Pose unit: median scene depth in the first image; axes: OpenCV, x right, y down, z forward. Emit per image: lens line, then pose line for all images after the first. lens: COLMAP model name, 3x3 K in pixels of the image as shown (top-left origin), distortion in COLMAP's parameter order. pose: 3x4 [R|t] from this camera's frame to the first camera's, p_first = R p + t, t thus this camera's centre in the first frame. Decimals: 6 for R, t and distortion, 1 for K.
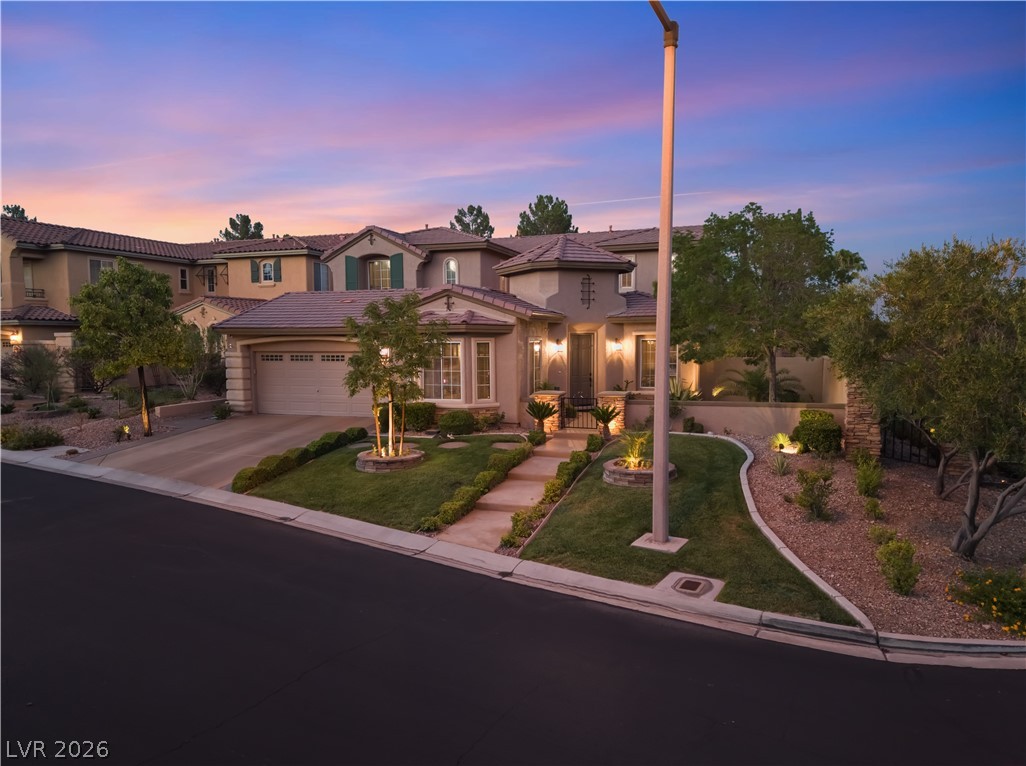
lens RADIAL K [[686.1, 0, 513.0], [0, 686.1, 383.0], [0, 0, 1]] dist [0.060161, -0.057640]
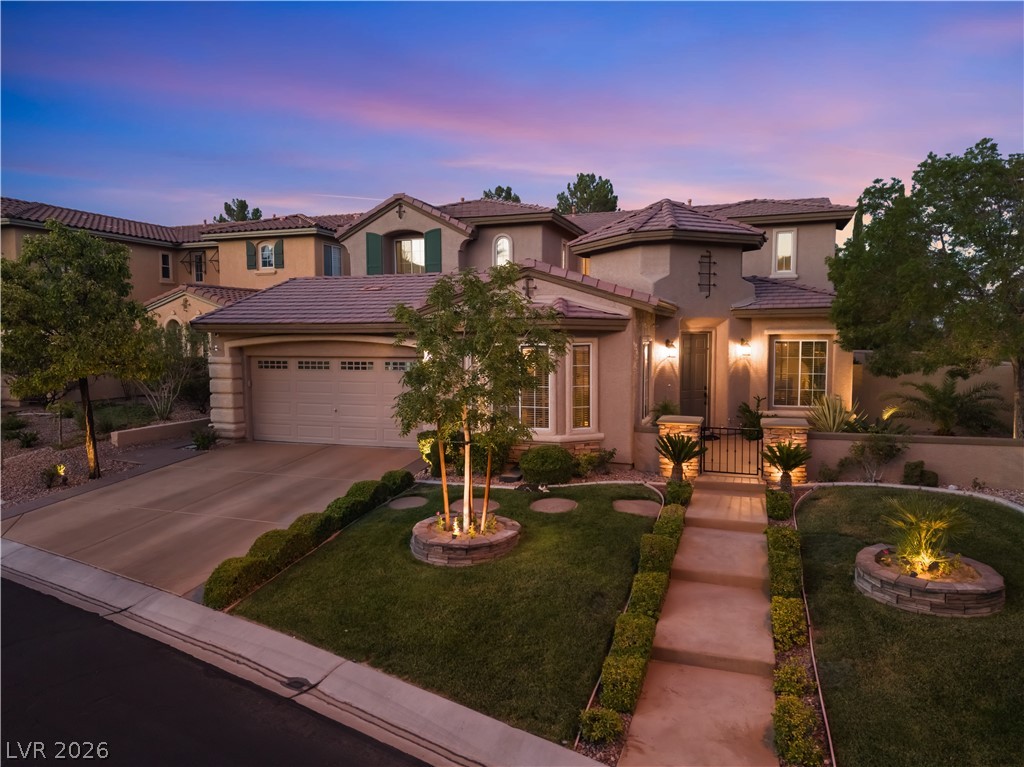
lens RADIAL K [[684.7, 0, 512.0], [0, 684.7, 383.5], [0, 0, 1]] dist [0.060161, -0.057640]
pose [[0.999997, 0.002575, 0.000199, -0.096238], [-0.002575, 0.999996, 0.001375, -0.018288], [-0.000195, -0.001375, 0.999999, 0.271755]]
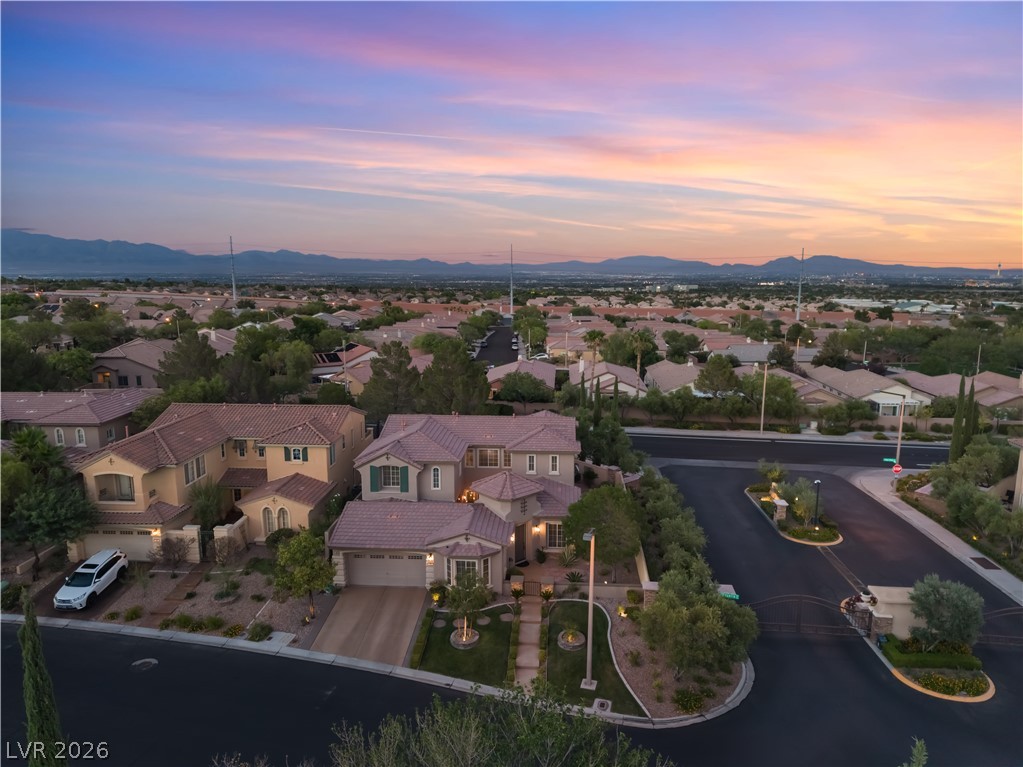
lens RADIAL K [[684.0, 0, 511.5], [0, 684.0, 383.5], [0, 0, 1]] dist [0.060161, -0.057640]
pose [[0.965483, -0.037761, 0.257713, -0.415093], [0.011206, 0.994541, 0.103741, -0.687064], [-0.260223, -0.097272, 0.960636, -0.832306]]
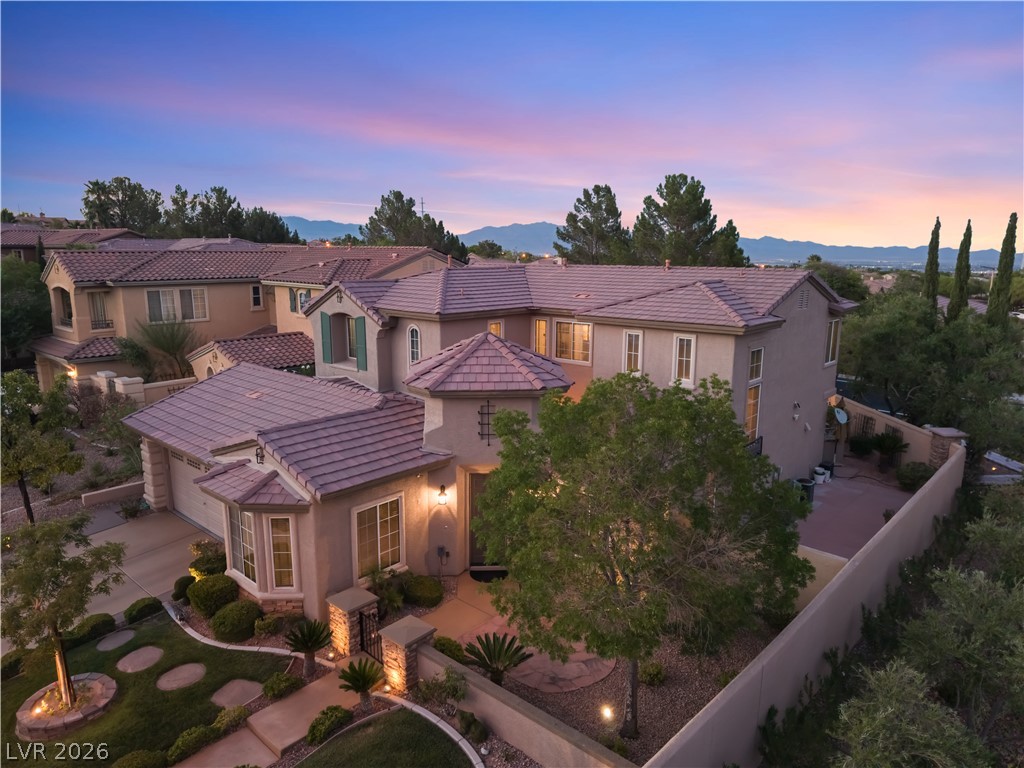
lens RADIAL K [[684.7, 0, 512.0], [0, 684.7, 384.0], [0, 0, 1]] dist [0.060161, -0.057640]
pose [[0.919536, 0.087751, -0.383084, 0.408758], [-0.037970, 0.990030, 0.135641, -0.275782], [0.391167, -0.110182, 0.913700, 0.349998]]
